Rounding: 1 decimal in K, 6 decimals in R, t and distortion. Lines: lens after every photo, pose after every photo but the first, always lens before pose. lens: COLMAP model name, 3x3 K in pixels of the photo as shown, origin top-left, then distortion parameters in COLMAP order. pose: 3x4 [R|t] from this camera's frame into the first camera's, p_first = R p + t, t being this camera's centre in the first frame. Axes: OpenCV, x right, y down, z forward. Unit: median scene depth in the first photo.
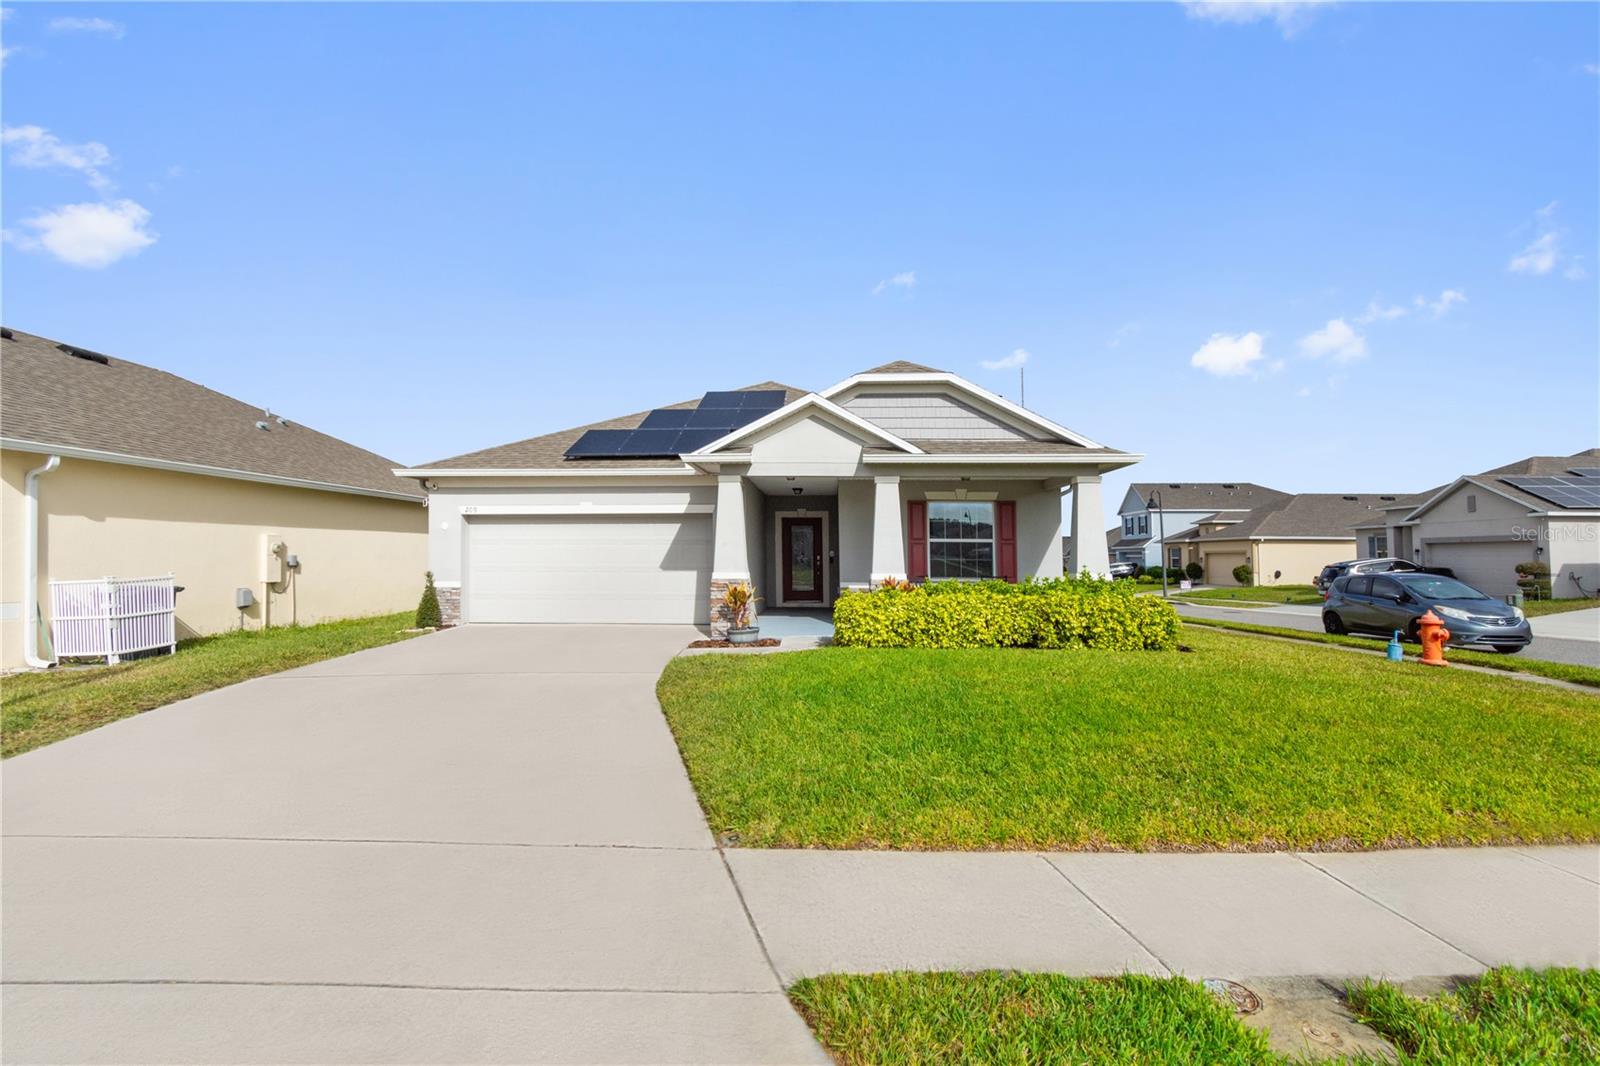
lens RADIAL K [[718.3, 0, 800.0], [0, 718.3, 533.0], [0, 0, 1]] dist [0.001104, 0.000060]
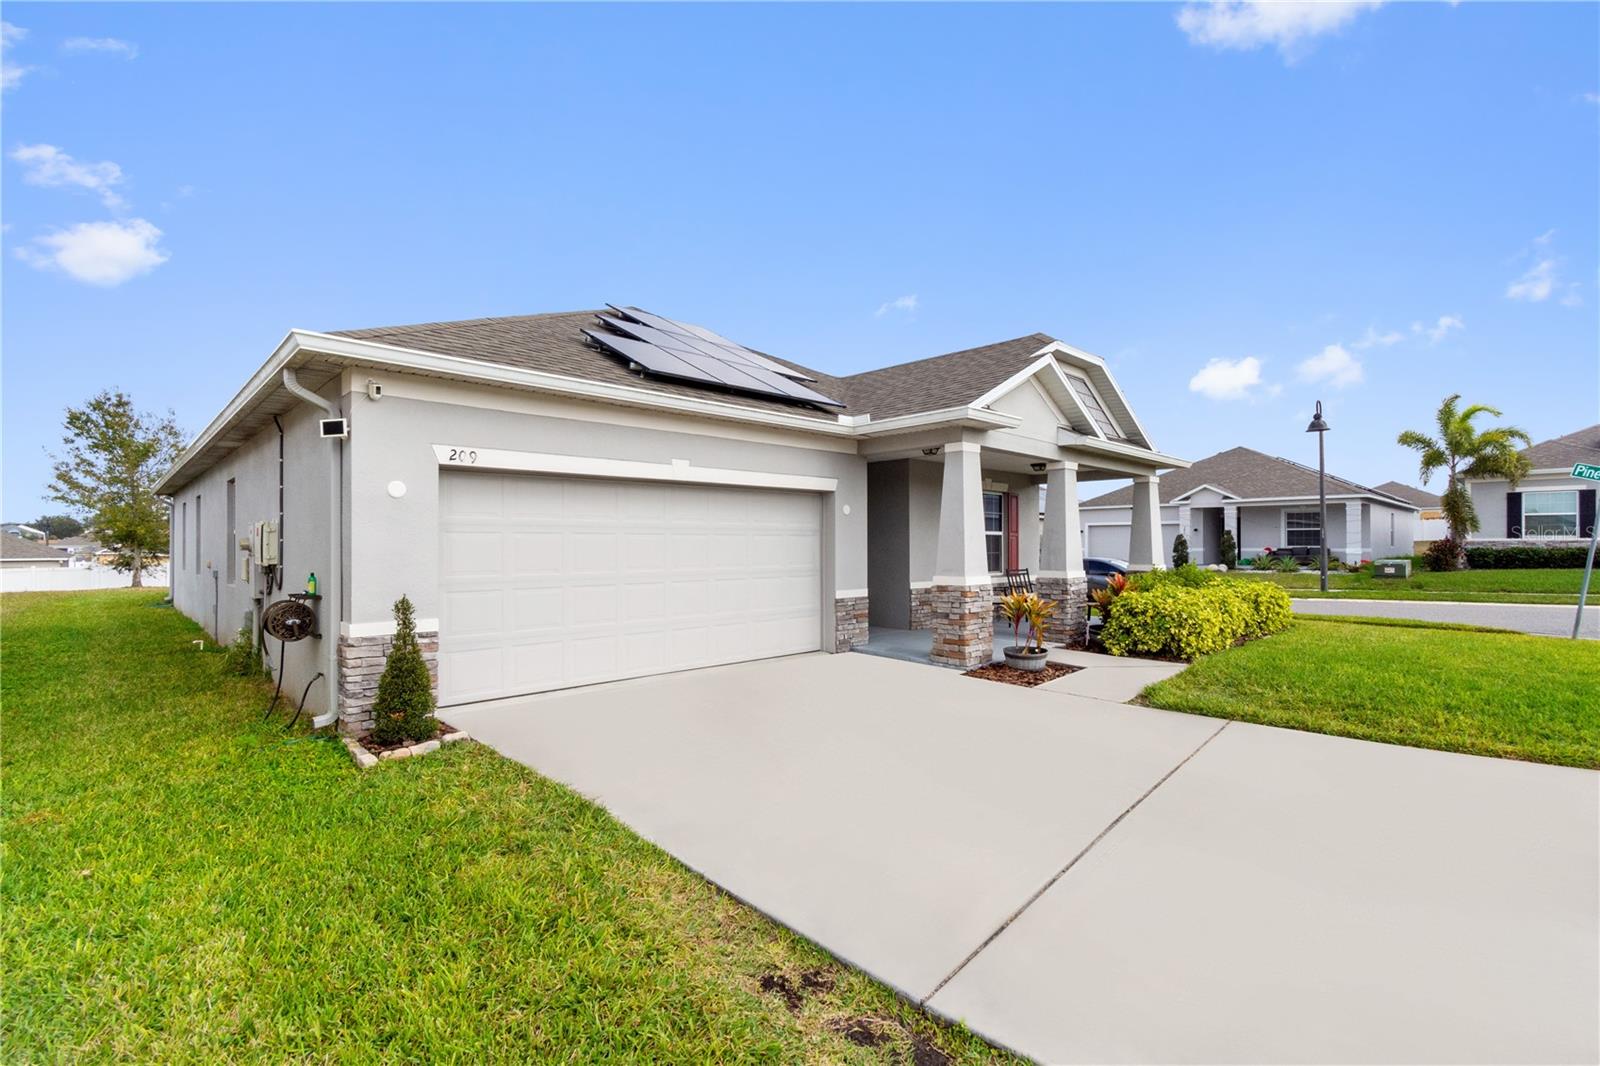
lens RADIAL K [[714.3, 0, 800.0], [0, 714.3, 533.0], [0, 0, 1]] dist [0.000683, 0.000036]
pose [[0.687211, 0.006253, 0.726431, -0.690361], [-0.016697, 0.999835, 0.007189, 0.009112], [-0.726266, -0.017069, 0.687202, 0.607279]]
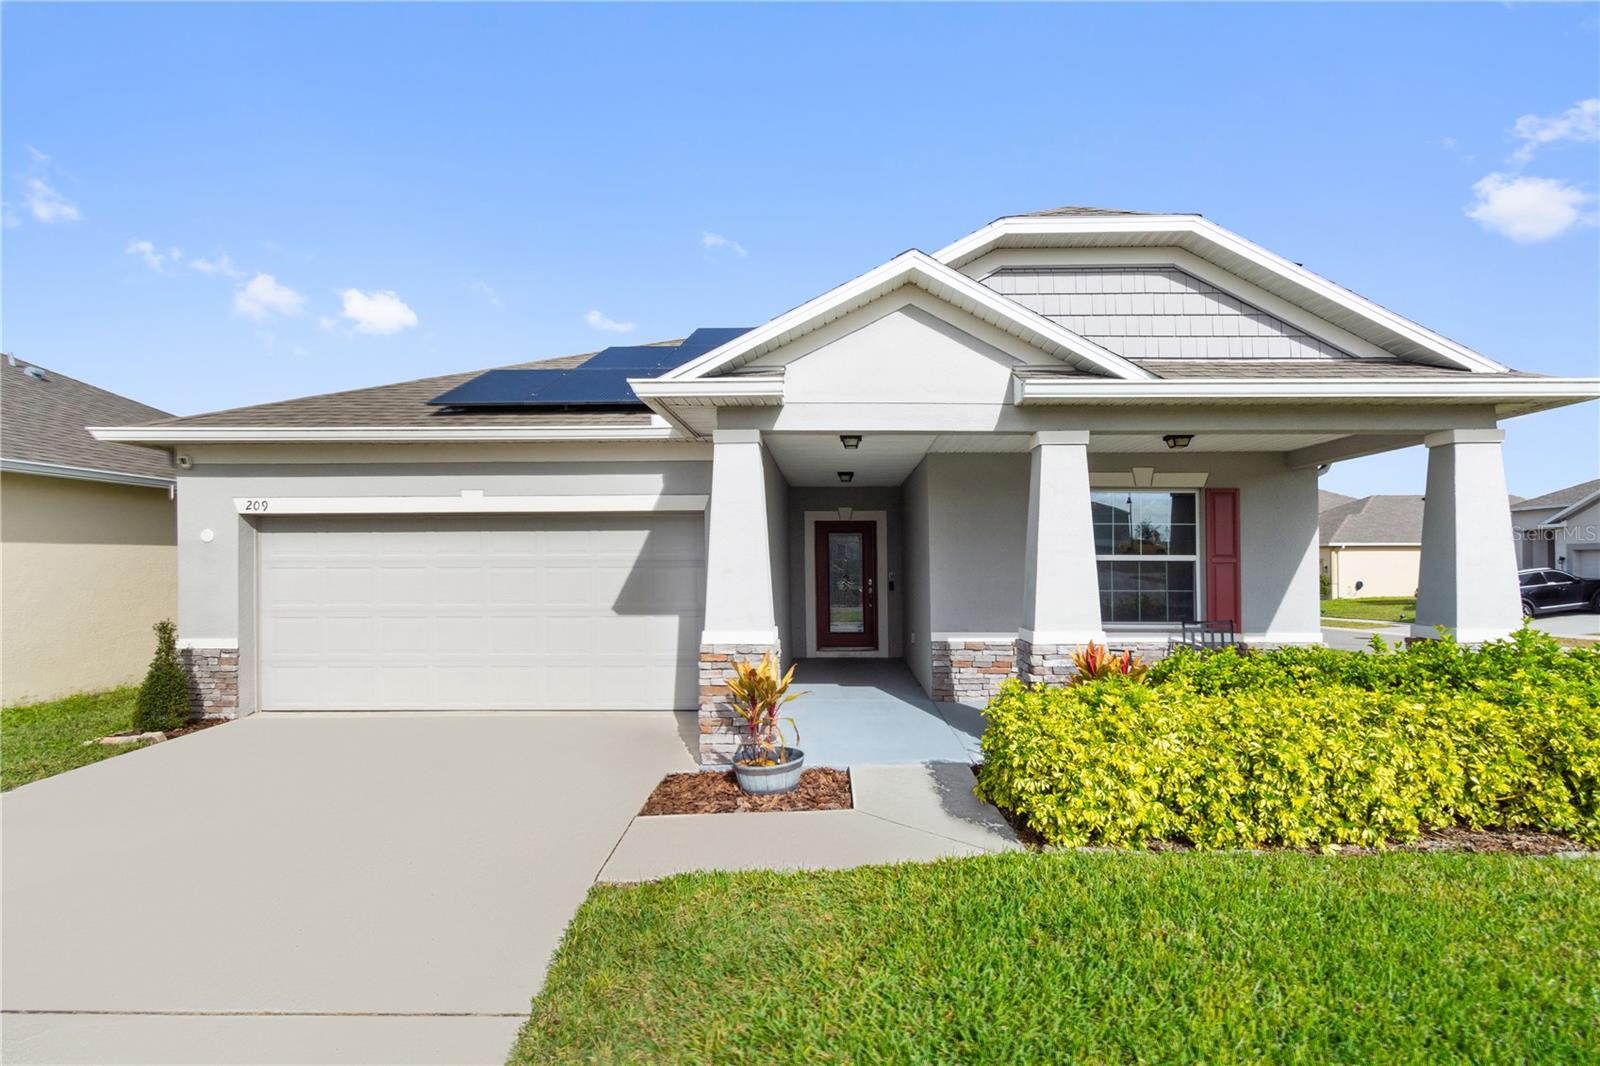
lens RADIAL K [[720.3, 0, 835.1], [0, 720.3, 551.2], [0, 0, 1]] dist [0.000640, 0.000093]
pose [[0.998934, -0.004843, 0.045902, -0.052996], [0.004083, 0.999853, 0.016633, -0.005930], [-0.045976, -0.016428, 0.998807, 0.492122]]
